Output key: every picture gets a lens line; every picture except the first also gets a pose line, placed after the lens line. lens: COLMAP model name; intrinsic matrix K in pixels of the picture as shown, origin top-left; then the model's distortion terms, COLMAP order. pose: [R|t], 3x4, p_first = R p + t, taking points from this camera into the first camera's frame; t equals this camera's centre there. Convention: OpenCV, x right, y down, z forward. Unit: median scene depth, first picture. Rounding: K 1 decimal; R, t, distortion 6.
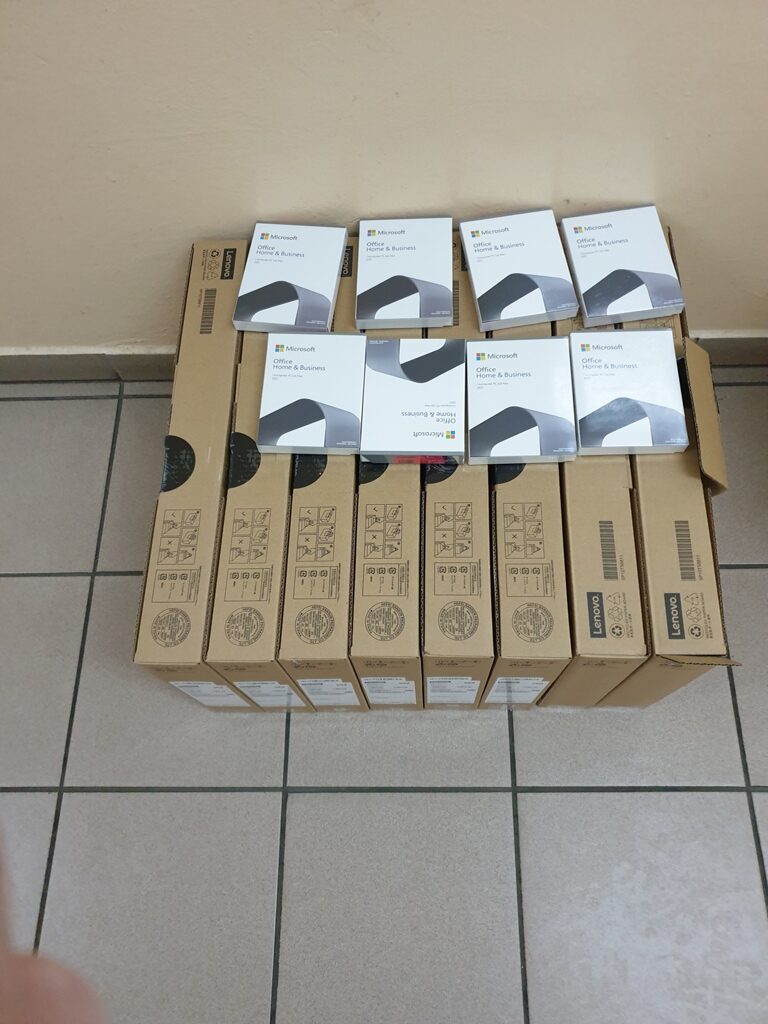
lens RADIAL K [[783.5, 0, 384.0], [0, 783.5, 512.0], [0, 0, 1]] dist [0.007343, 0.008492]
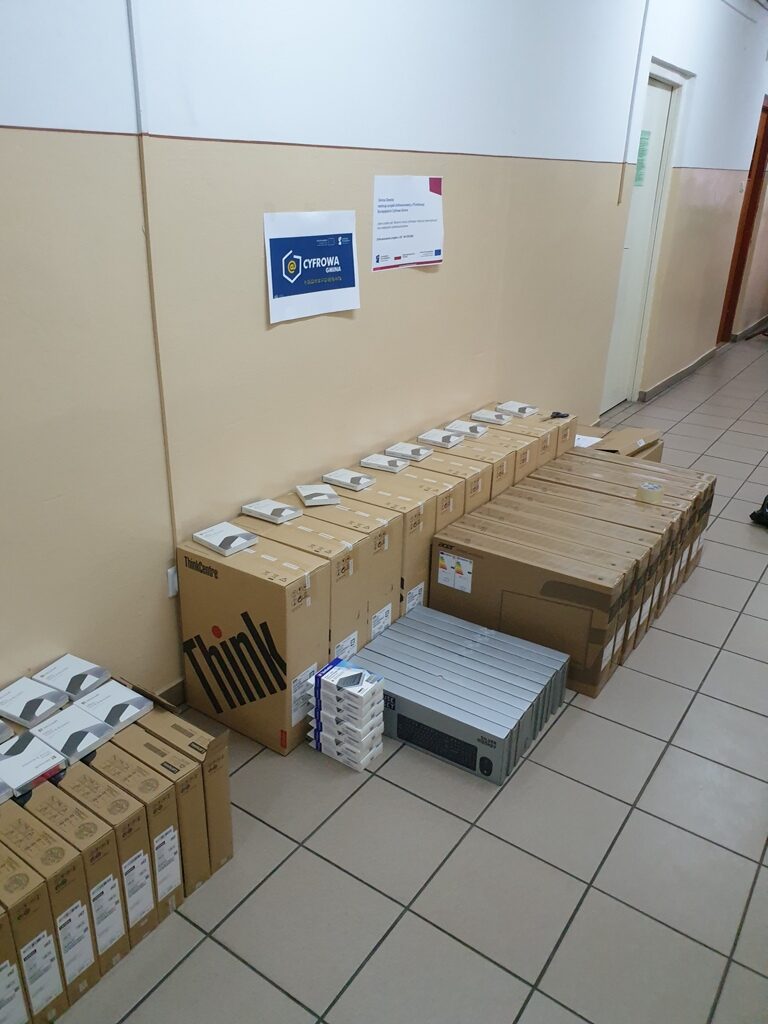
lens RADIAL K [[810.3, 0, 389.2], [0, 810.3, 497.2], [0, 0, 1]] dist [0.004205, 0.011096]
pose [[0.557139, -0.252613, 0.791064, -0.790718], [0.742541, 0.578044, -0.338376, 0.743404], [-0.371791, 0.775920, 0.509626, -0.748347]]
